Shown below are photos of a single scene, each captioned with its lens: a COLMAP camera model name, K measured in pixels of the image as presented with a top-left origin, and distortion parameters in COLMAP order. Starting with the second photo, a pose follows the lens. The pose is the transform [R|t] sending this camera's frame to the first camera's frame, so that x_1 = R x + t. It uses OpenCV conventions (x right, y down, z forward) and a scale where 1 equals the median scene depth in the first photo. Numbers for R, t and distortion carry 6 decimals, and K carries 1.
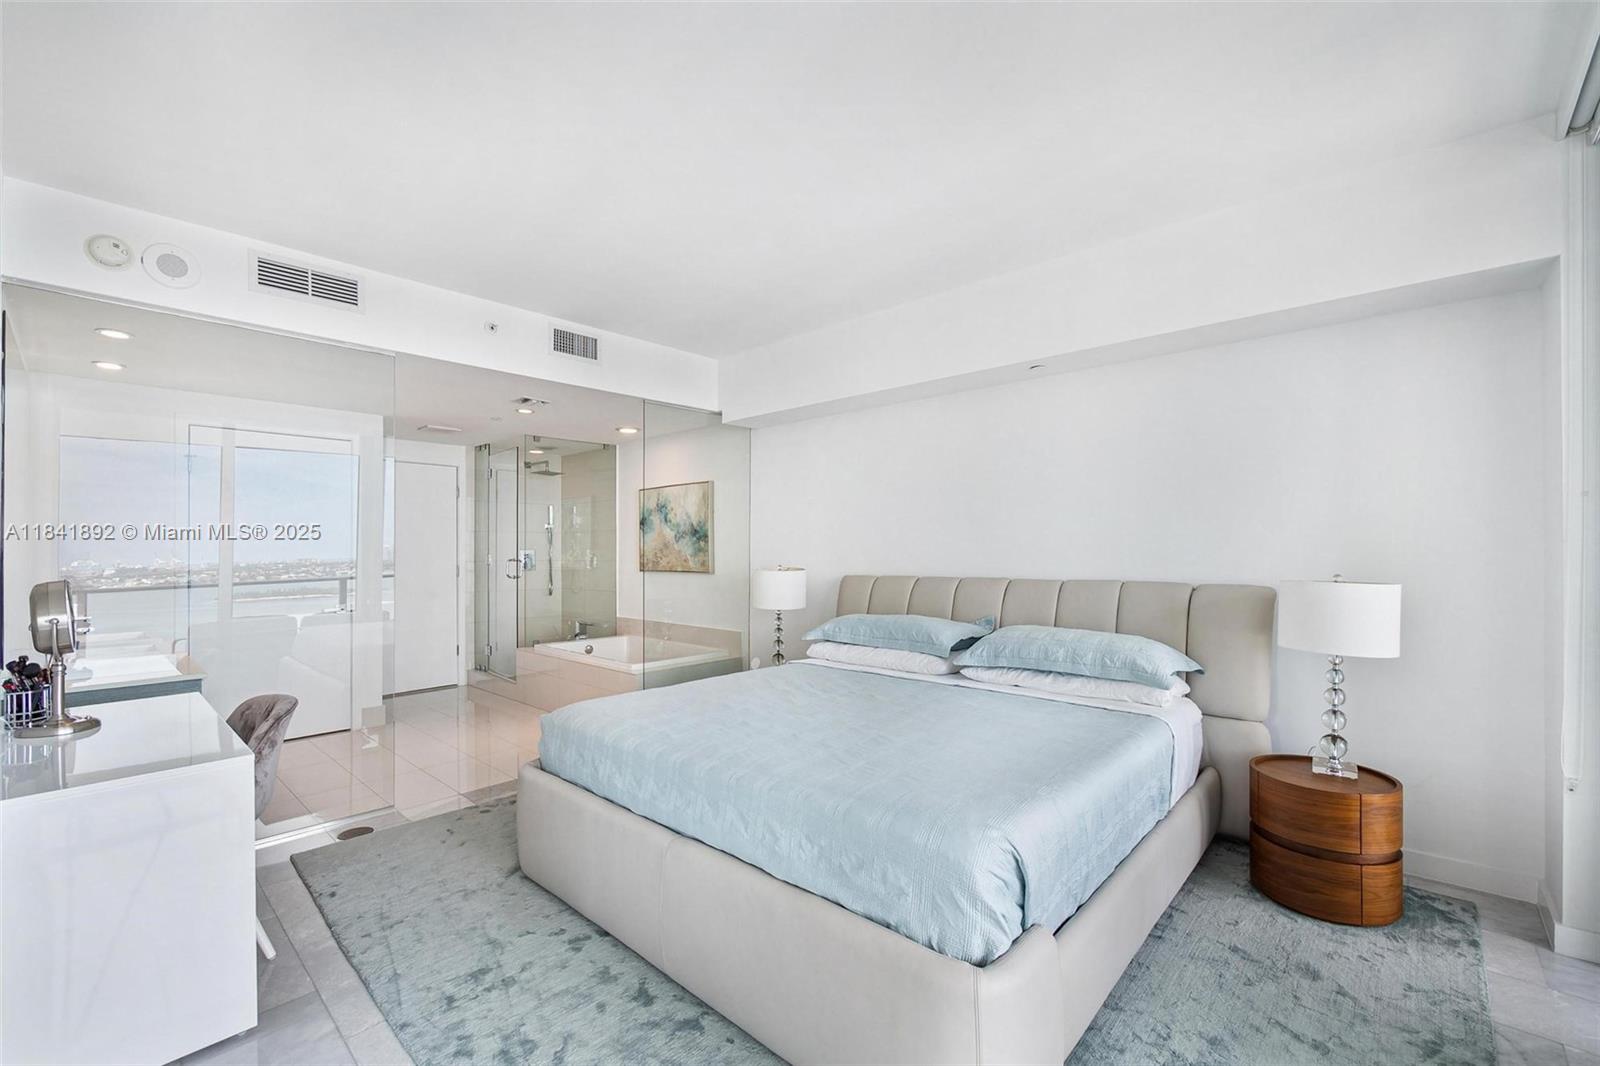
lens RADIAL K [[653.8, 0, 799.4], [0, 653.8, 538.1], [0, 0, 1]] dist [-0.005401, -0.000196]
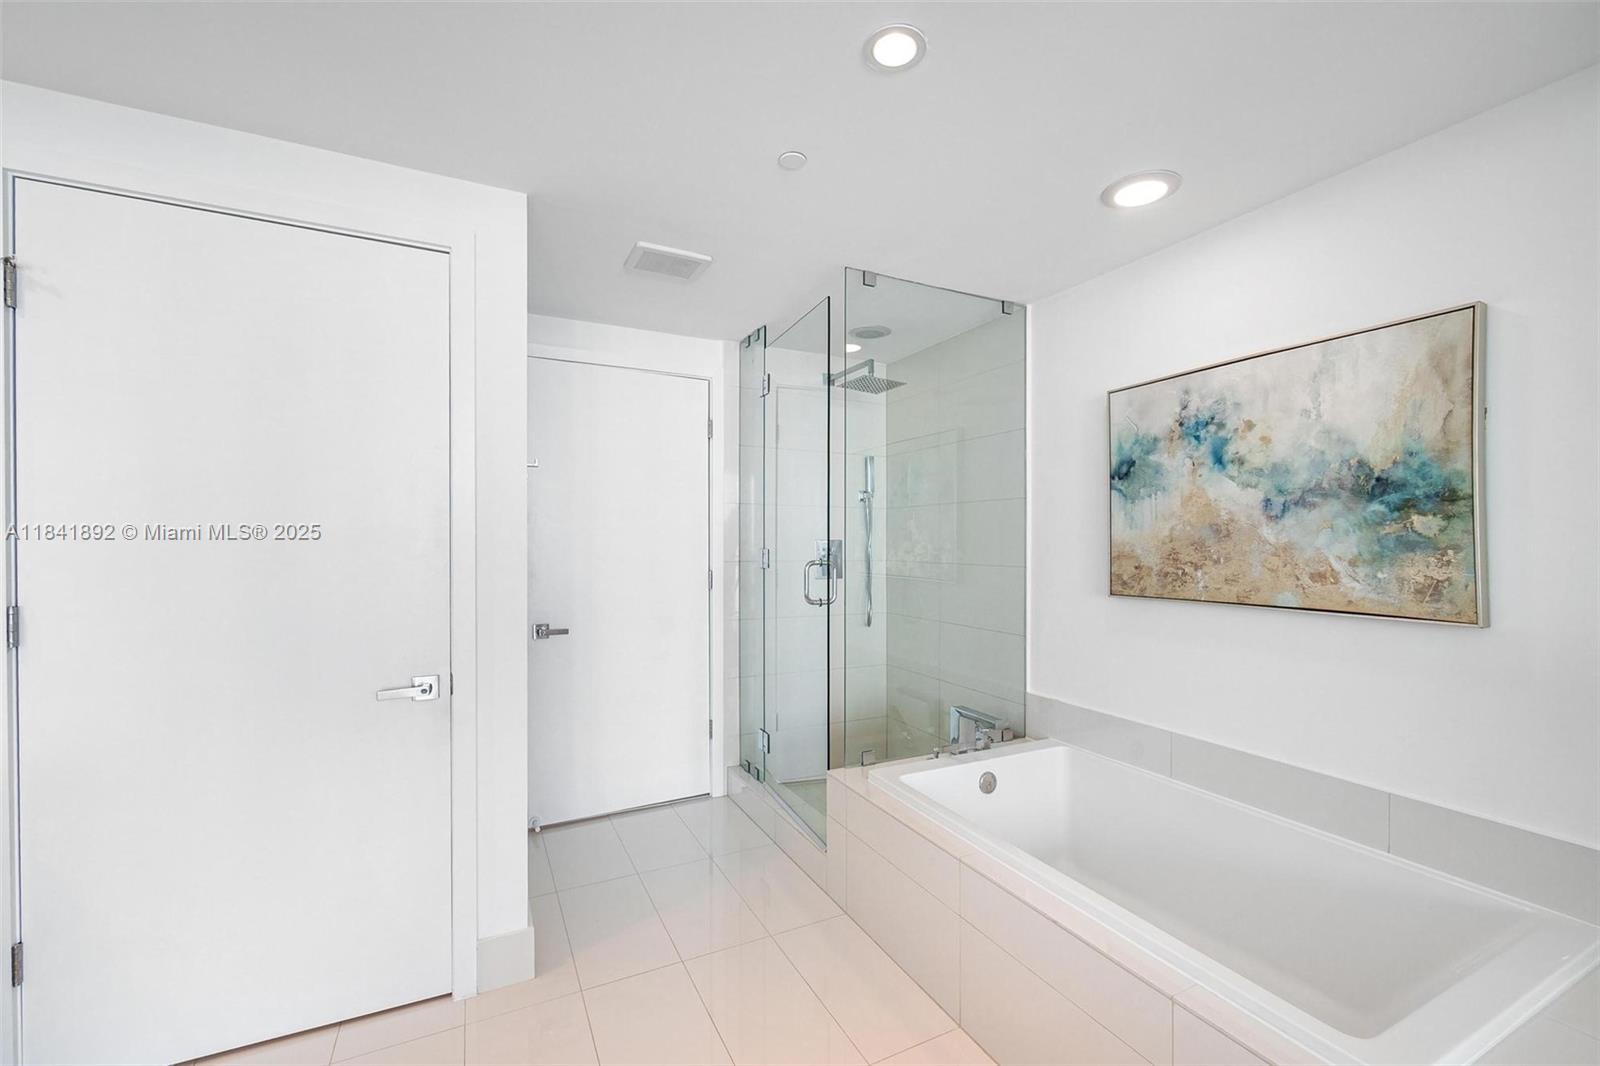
lens RADIAL K [[653.8, 0, 800.6], [0, 653.8, 538.9], [0, 0, 1]] dist [-0.005401, -0.000196]
pose [[0.931522, 0.006587, -0.363626, -0.281208], [-0.001123, 0.999883, 0.015235, 0.010573], [0.363684, -0.013783, 0.931420, 0.571130]]
